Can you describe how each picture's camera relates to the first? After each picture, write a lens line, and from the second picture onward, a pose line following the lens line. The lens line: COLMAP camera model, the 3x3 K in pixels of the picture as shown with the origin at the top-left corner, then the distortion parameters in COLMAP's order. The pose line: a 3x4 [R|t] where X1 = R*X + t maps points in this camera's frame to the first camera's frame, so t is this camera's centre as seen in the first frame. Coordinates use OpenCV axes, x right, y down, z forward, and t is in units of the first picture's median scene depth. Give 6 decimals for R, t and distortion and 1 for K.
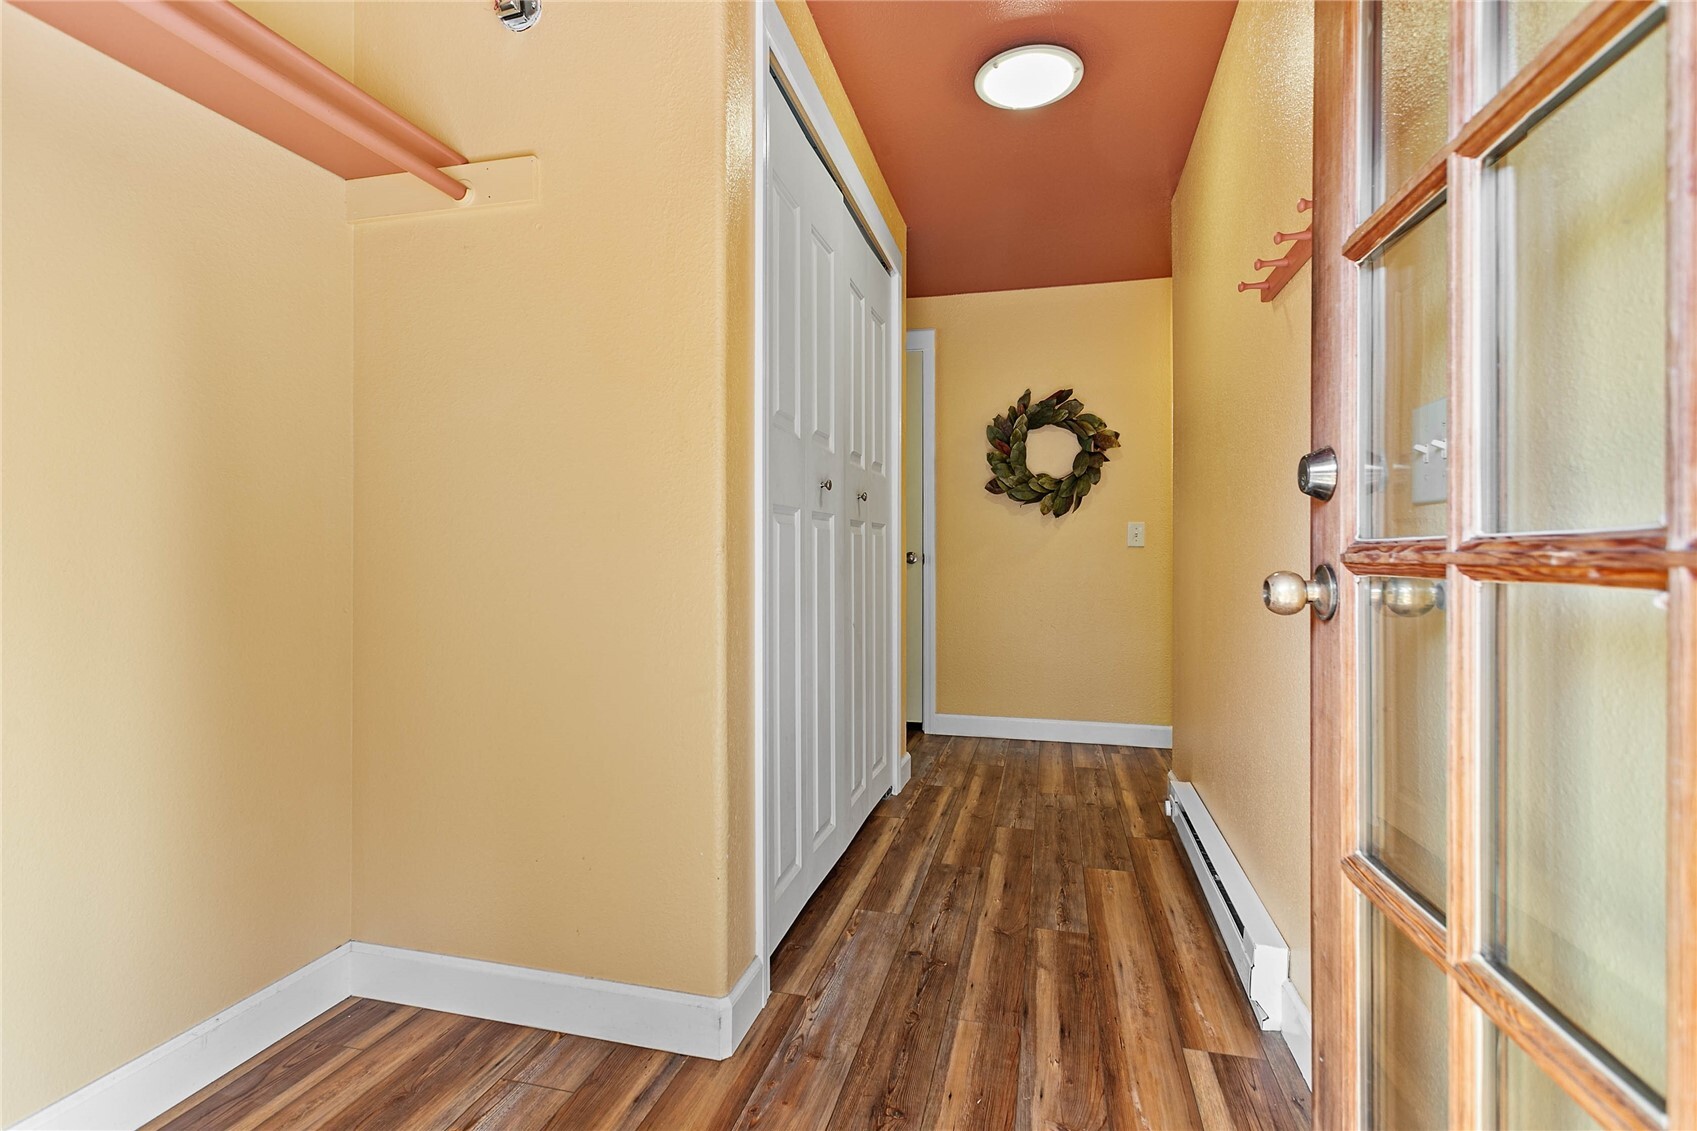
lens RADIAL K [[821.3, 0, 851.2], [0, 821.3, 561.1], [0, 0, 1]] dist [-0.062090, 0.022548]
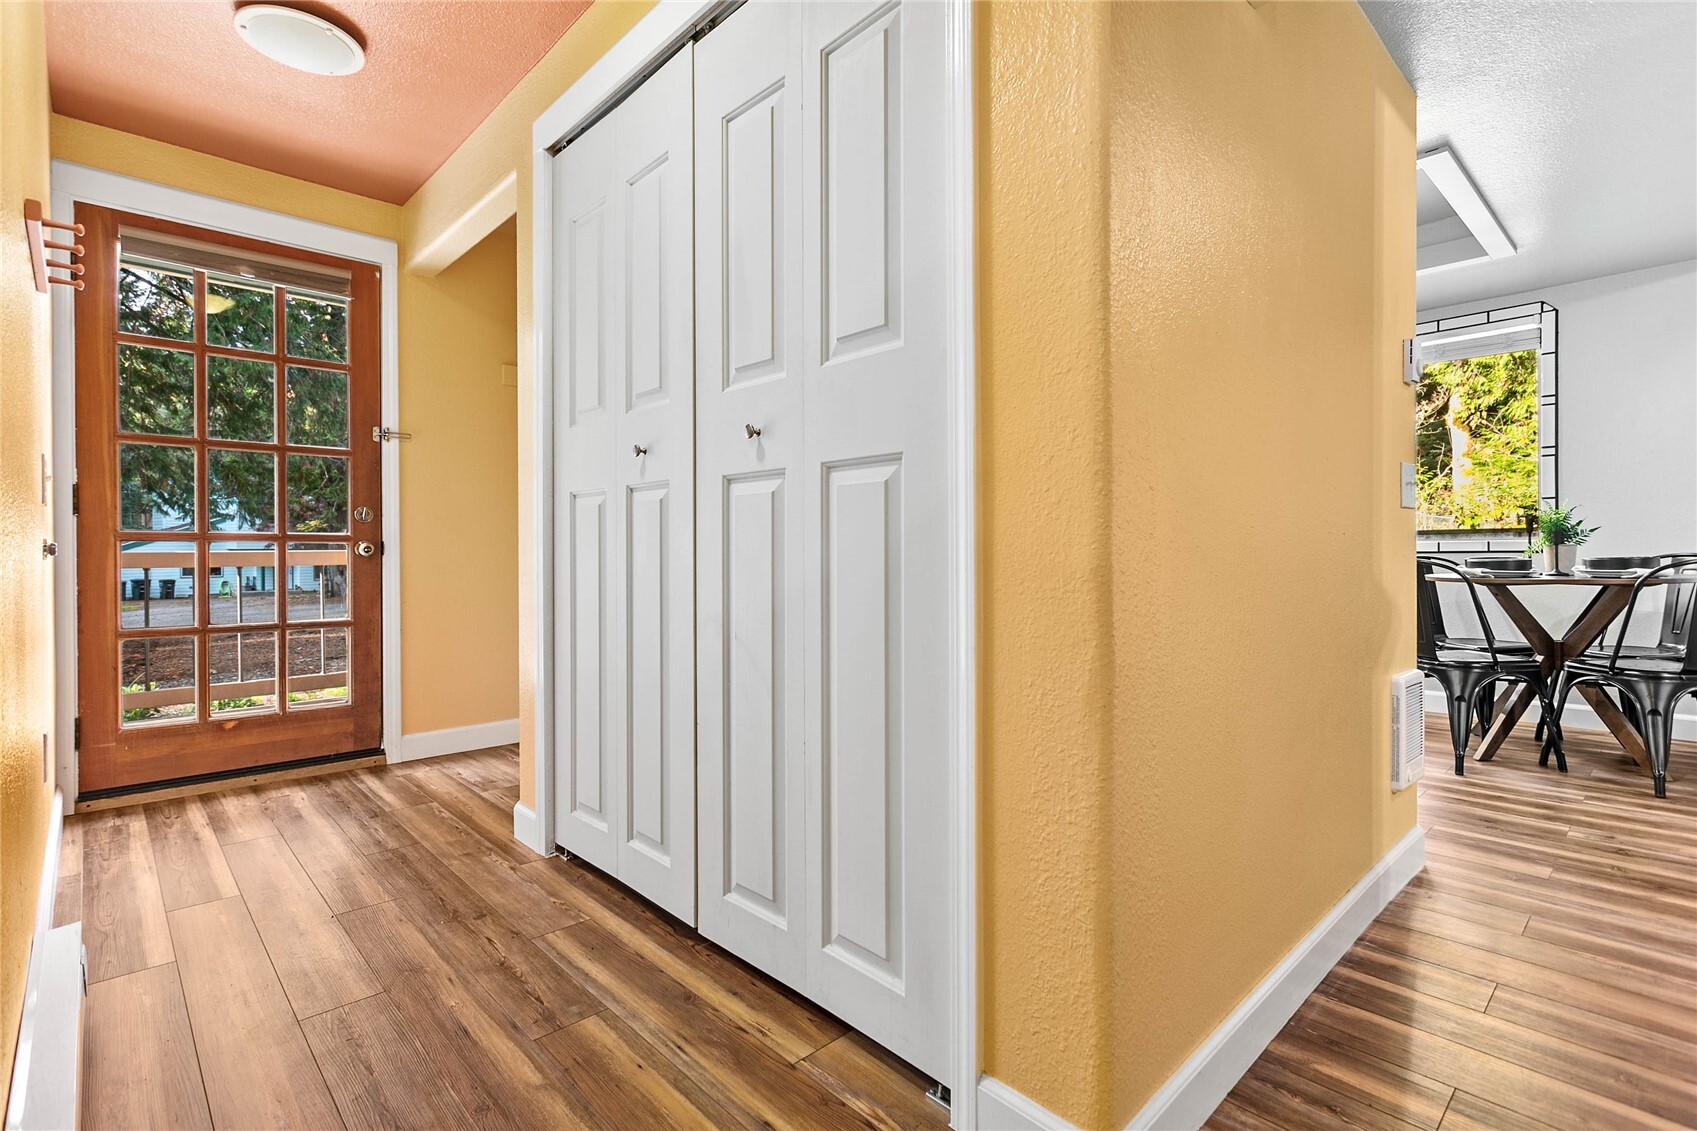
lens RADIAL K [[821.3, 0, 864.8], [0, 821.3, 535.2], [0, 0, 1]] dist [-0.062090, 0.022548]
pose [[-0.527665, 0.004094, -0.849443, 0.592526], [-0.003062, 0.999973, 0.006722, -0.006977], [0.849447, 0.006148, -0.527638, 1.690891]]
